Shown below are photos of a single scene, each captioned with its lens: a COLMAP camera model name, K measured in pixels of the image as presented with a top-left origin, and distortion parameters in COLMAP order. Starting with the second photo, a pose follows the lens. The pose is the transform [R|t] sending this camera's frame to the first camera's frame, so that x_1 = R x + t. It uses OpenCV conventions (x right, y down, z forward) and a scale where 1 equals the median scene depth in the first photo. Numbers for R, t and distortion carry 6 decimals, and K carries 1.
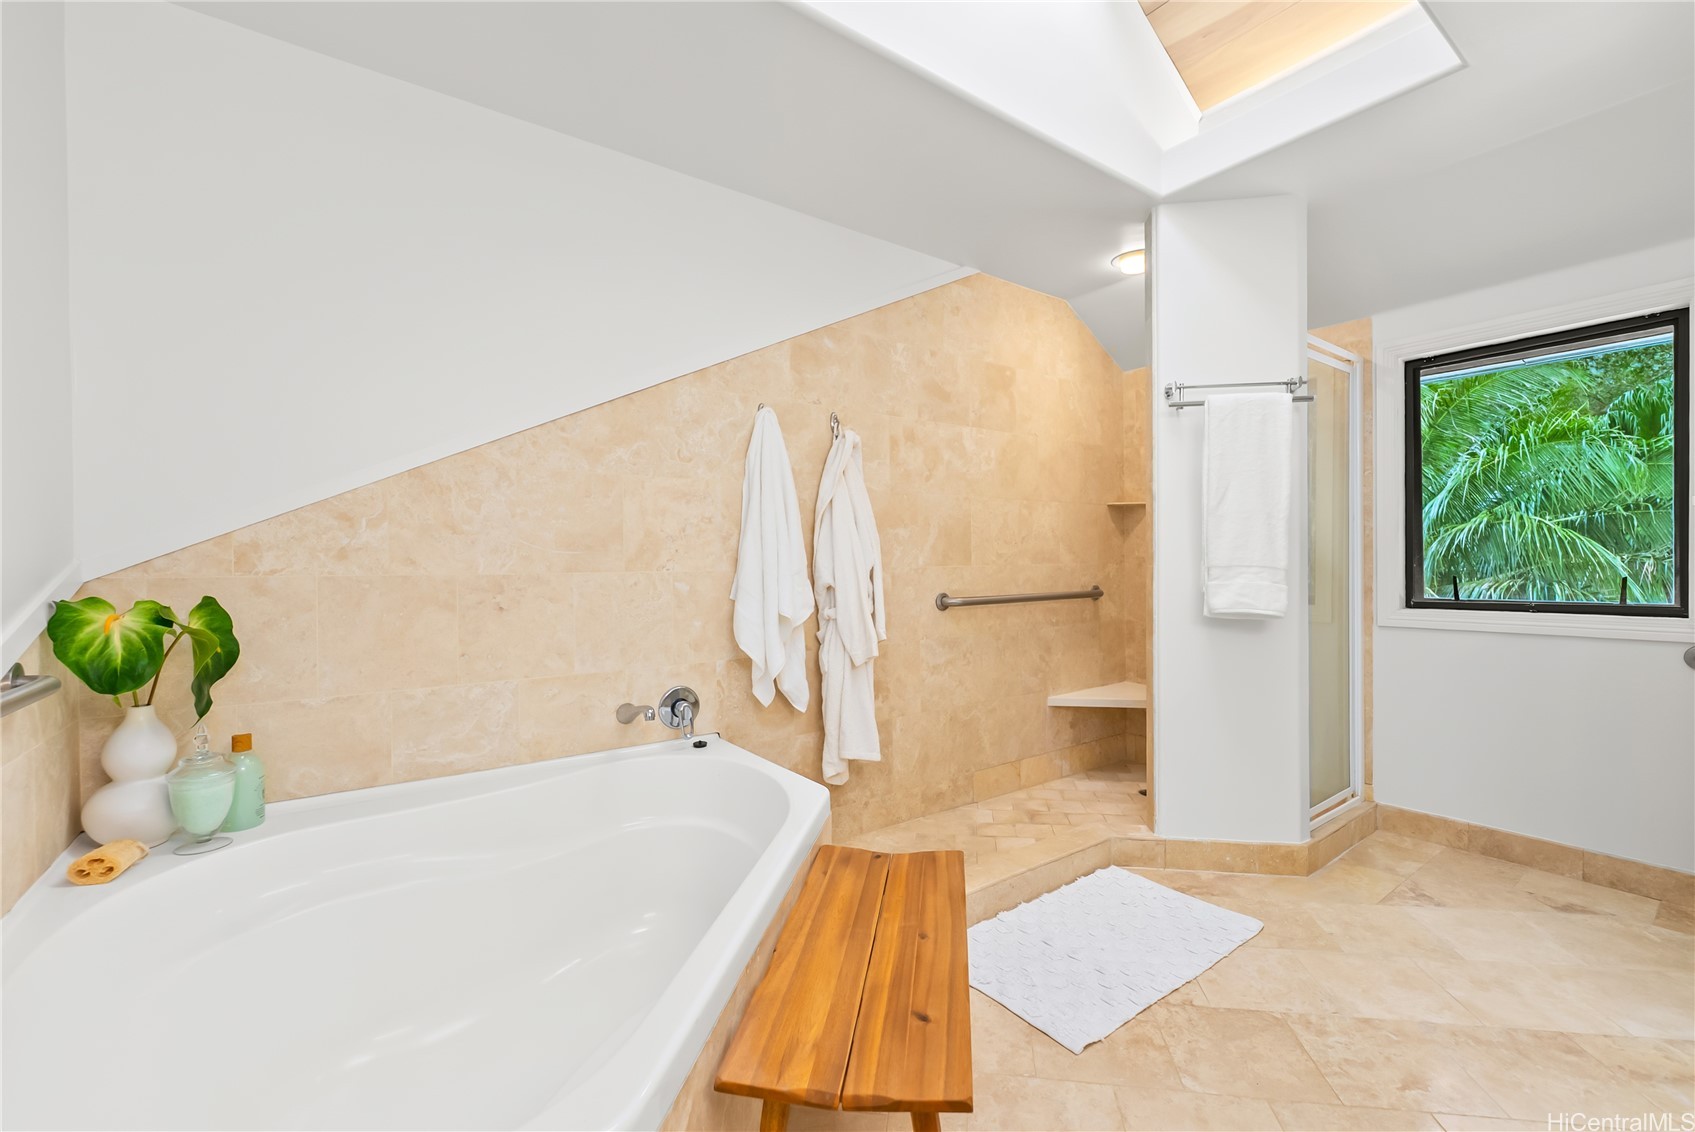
lens RADIAL K [[717.9, 0, 853.7], [0, 717.9, 567.7], [0, 0, 1]] dist [-0.000090, -0.001101]
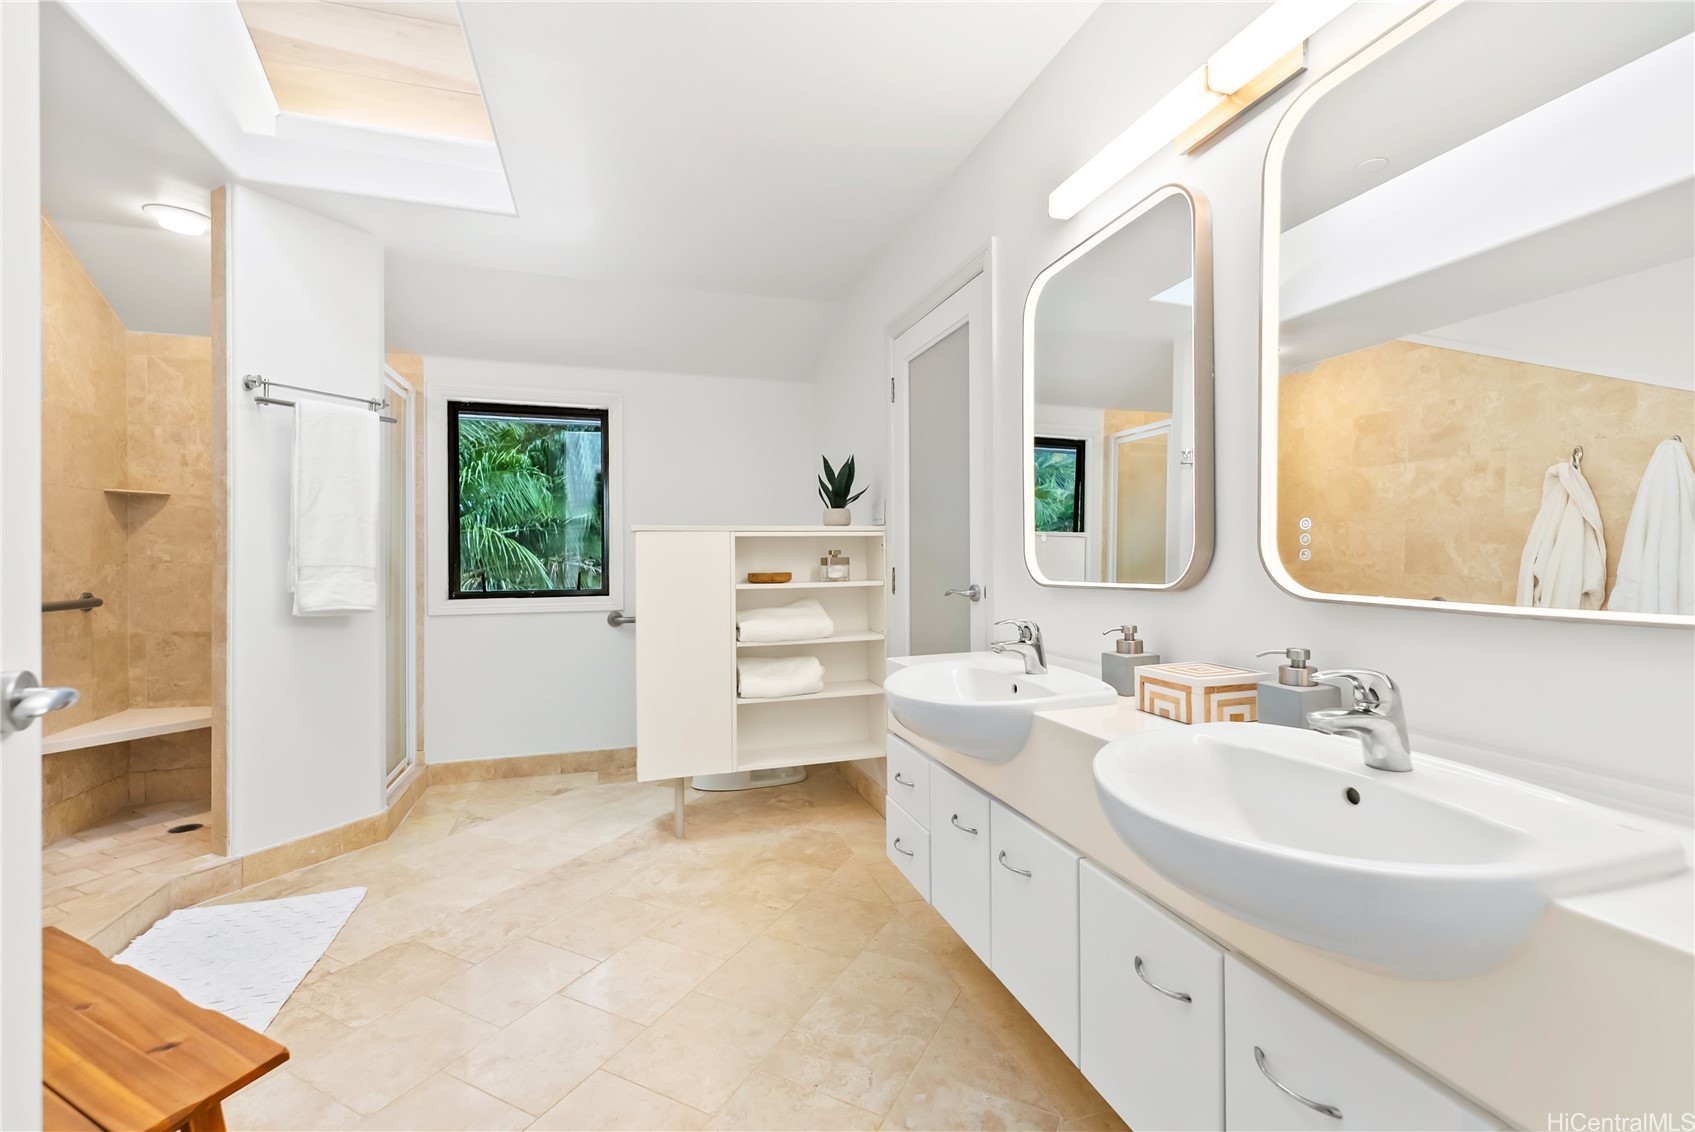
lens RADIAL K [[717.9, 0, 853.7], [0, 717.9, 567.7], [0, 0, 1]] dist [-0.000090, -0.001101]
pose [[0.314862, -0.005491, 0.949122, -0.202312], [0.008775, 0.999957, 0.002874, 0.003877], [-0.949097, 0.007424, 0.314897, -0.057831]]
